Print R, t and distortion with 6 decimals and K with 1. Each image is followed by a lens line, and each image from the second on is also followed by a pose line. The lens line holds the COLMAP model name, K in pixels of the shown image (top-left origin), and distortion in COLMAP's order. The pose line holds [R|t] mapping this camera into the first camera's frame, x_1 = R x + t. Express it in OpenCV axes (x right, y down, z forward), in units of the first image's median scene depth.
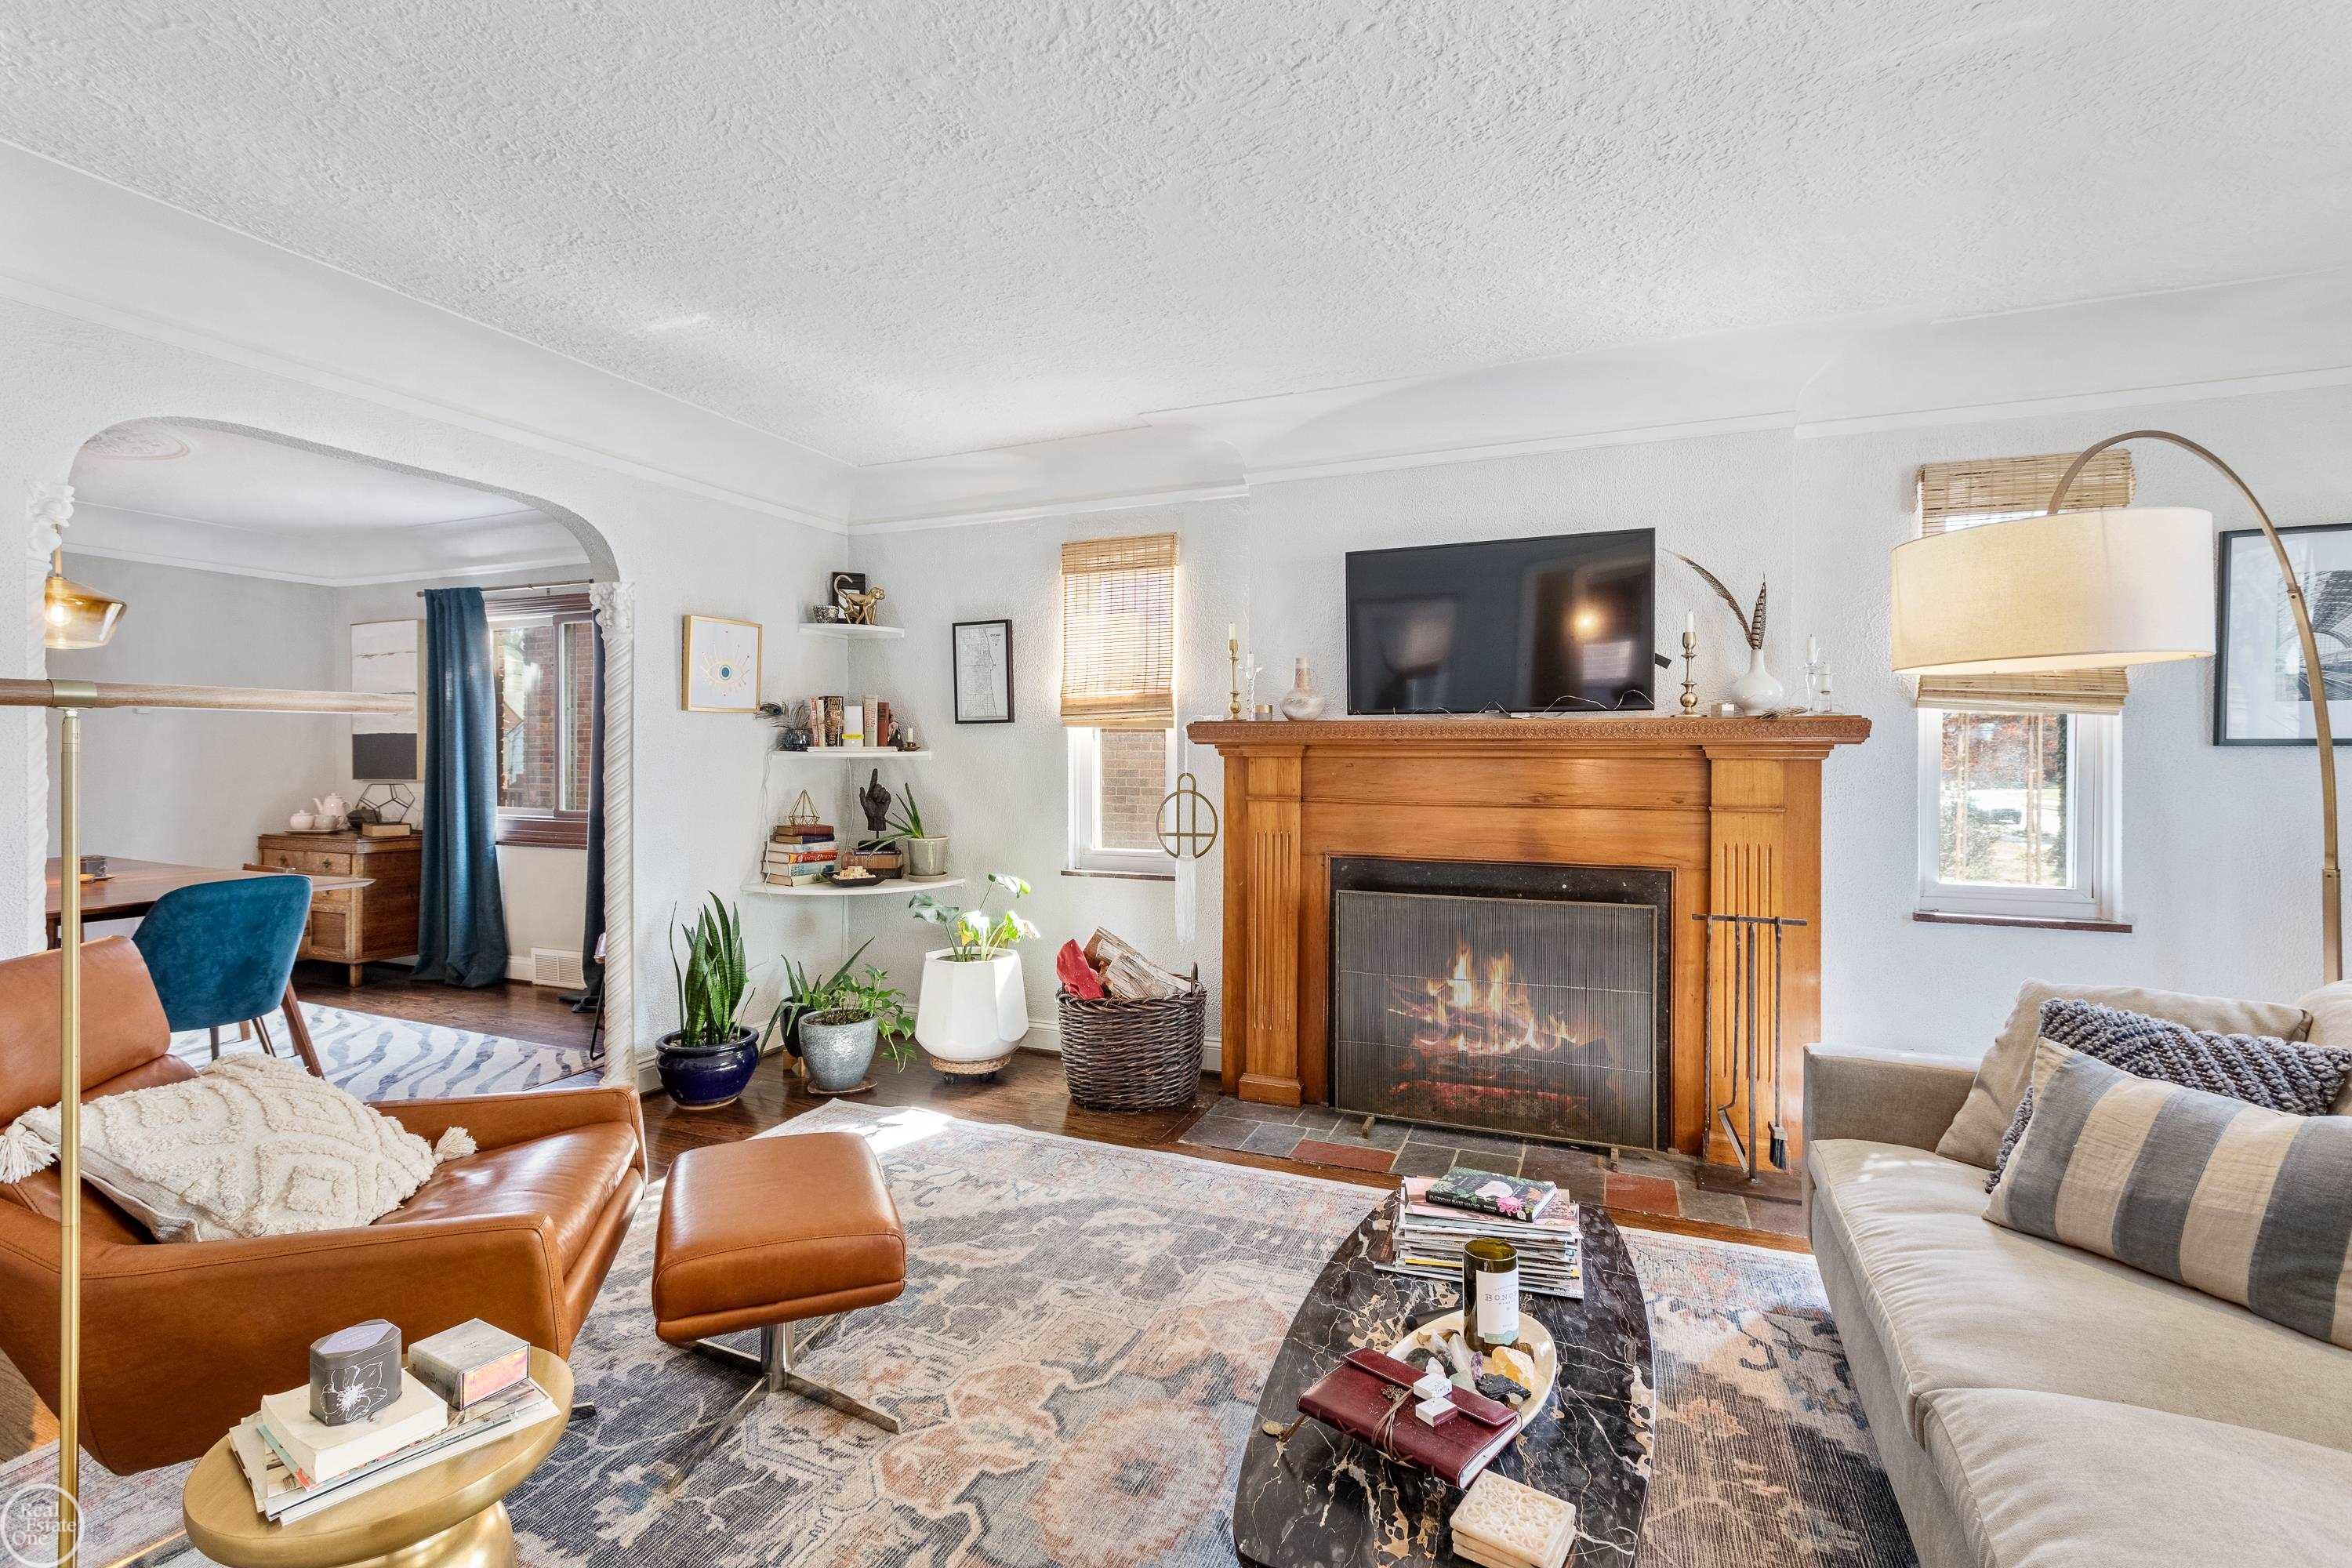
lens RADIAL K [[1068.4, 0, 1179.3], [0, 1068.4, 768.4], [0, 0, 1]] dist [0.000555, 0.000068]
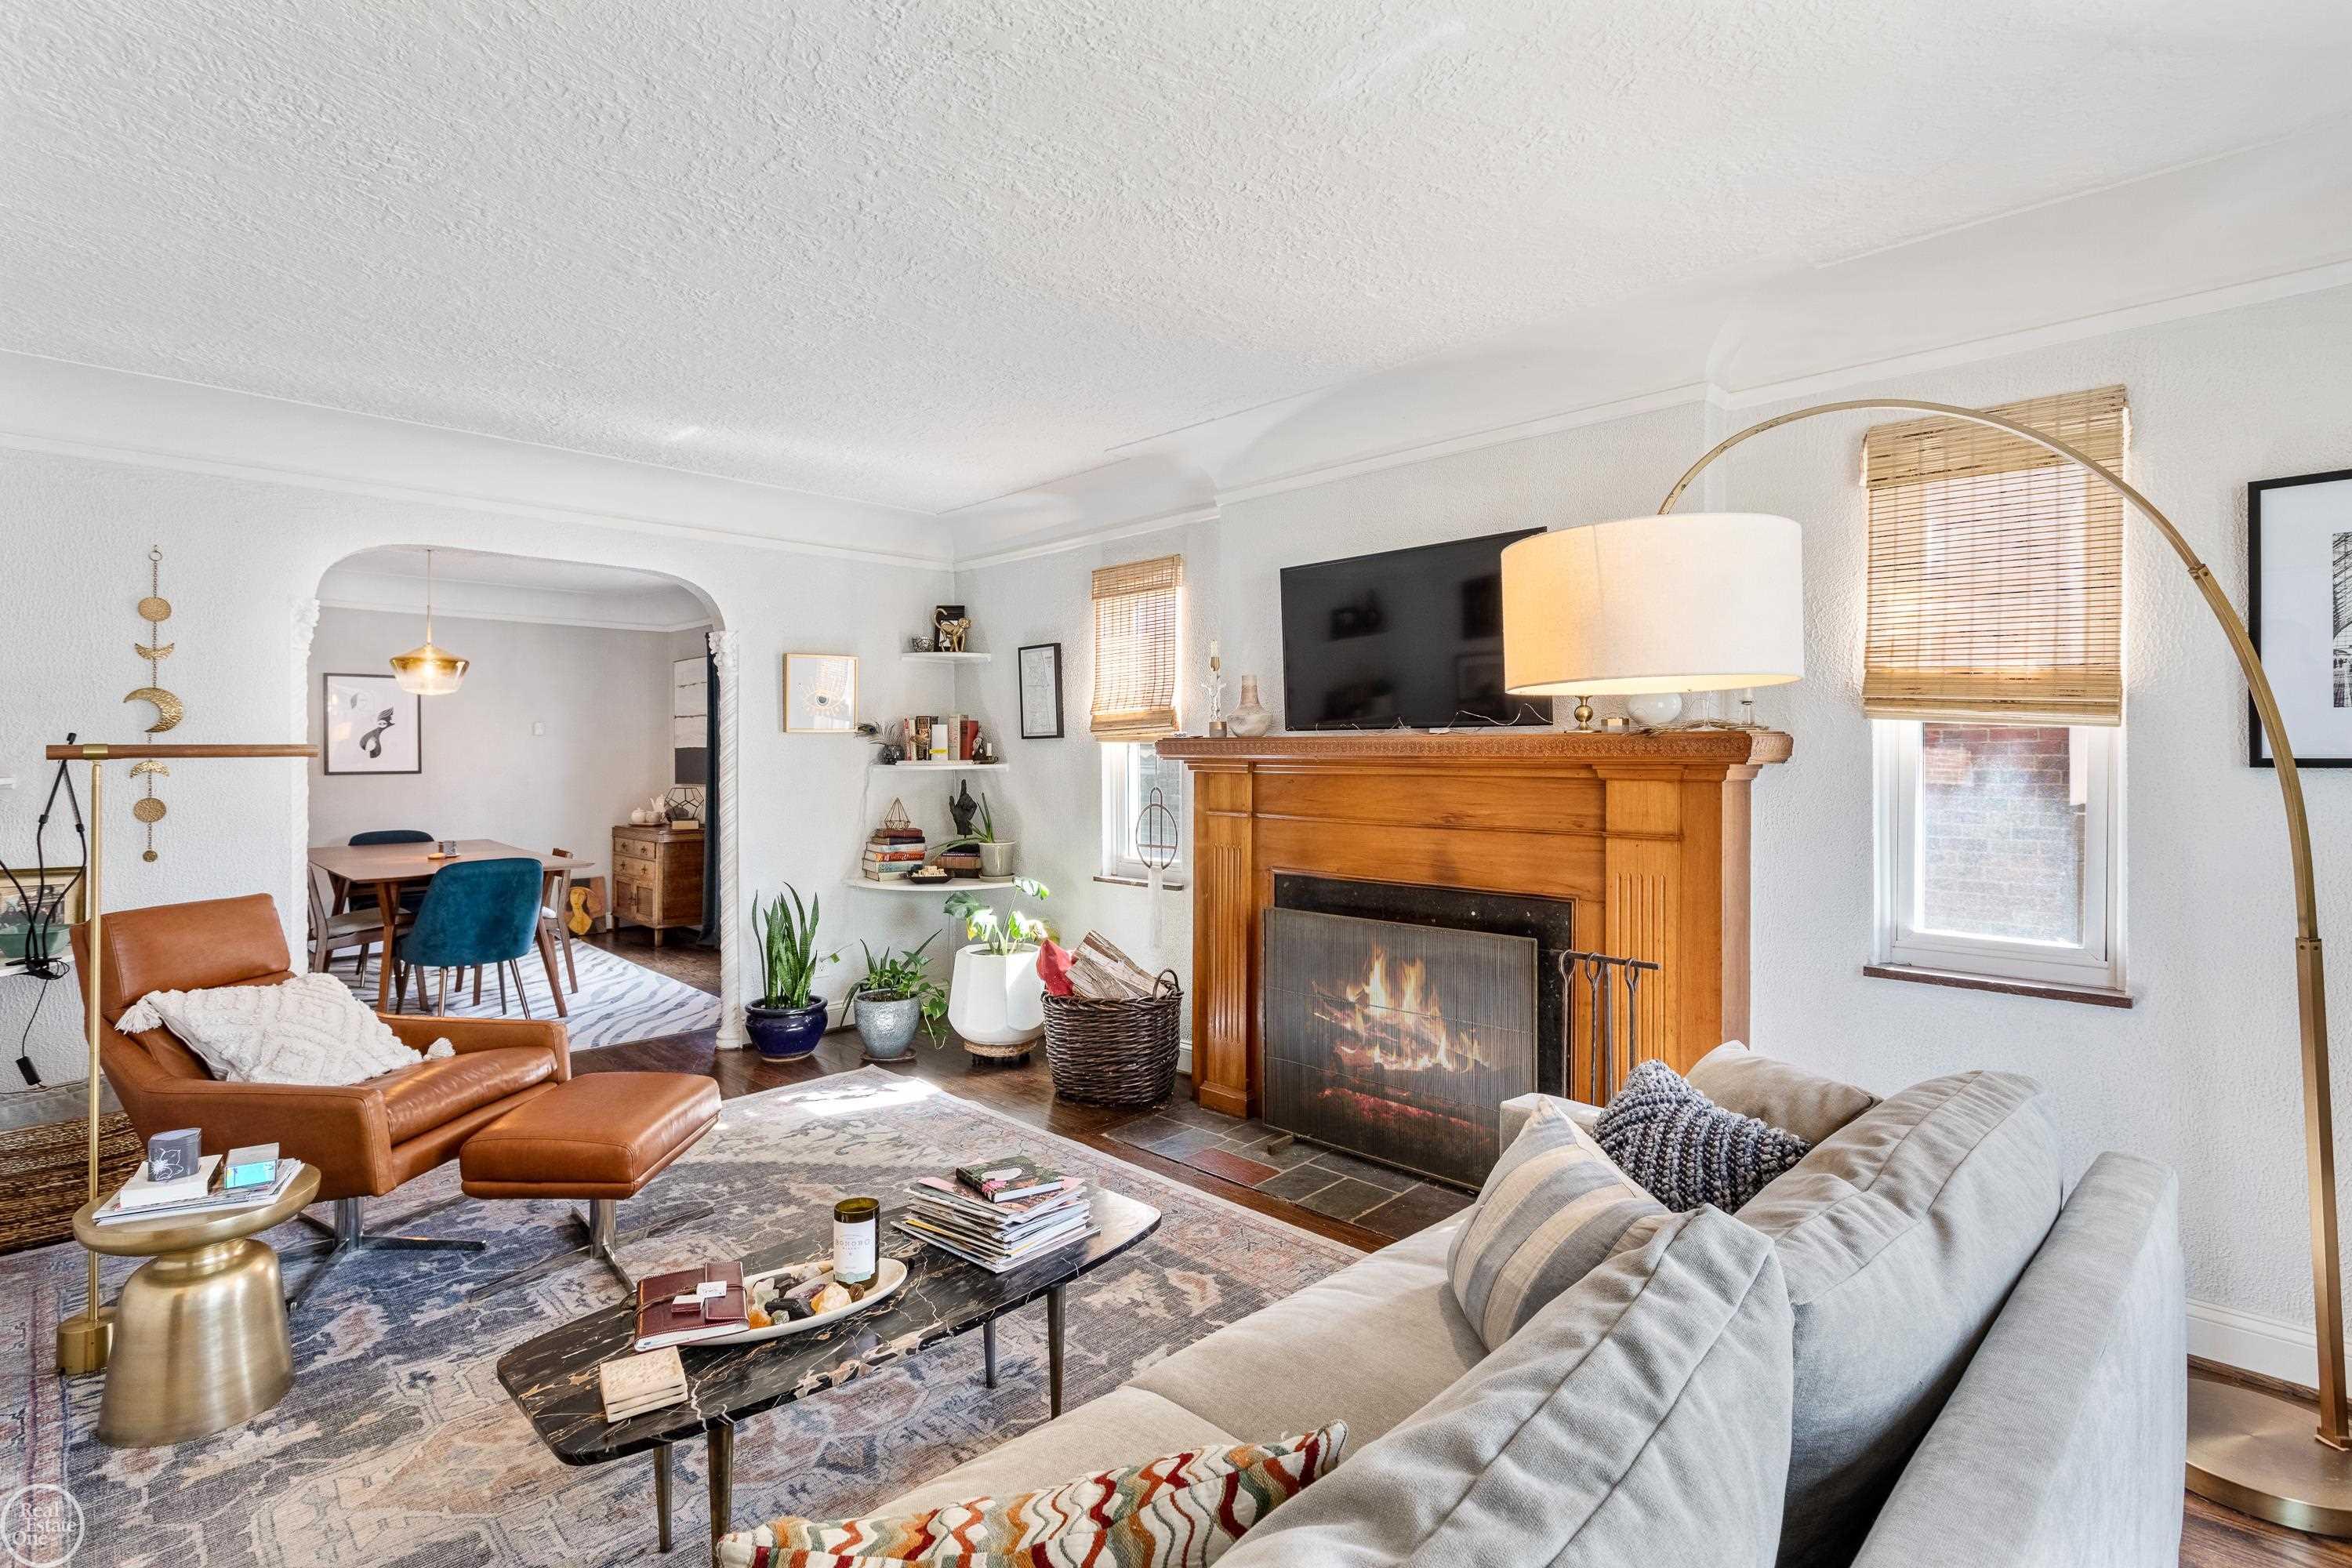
lens RADIAL K [[1123.5, 0, 1169.8], [0, 1123.5, 764.7], [0, 0, 1]] dist [-0.003349, -0.002849]
pose [[0.924040, 0.000119, -0.382297, 0.451029], [-0.000940, 0.999998, -0.001960, -0.016427], [0.382296, 0.002170, 0.924037, -0.009882]]
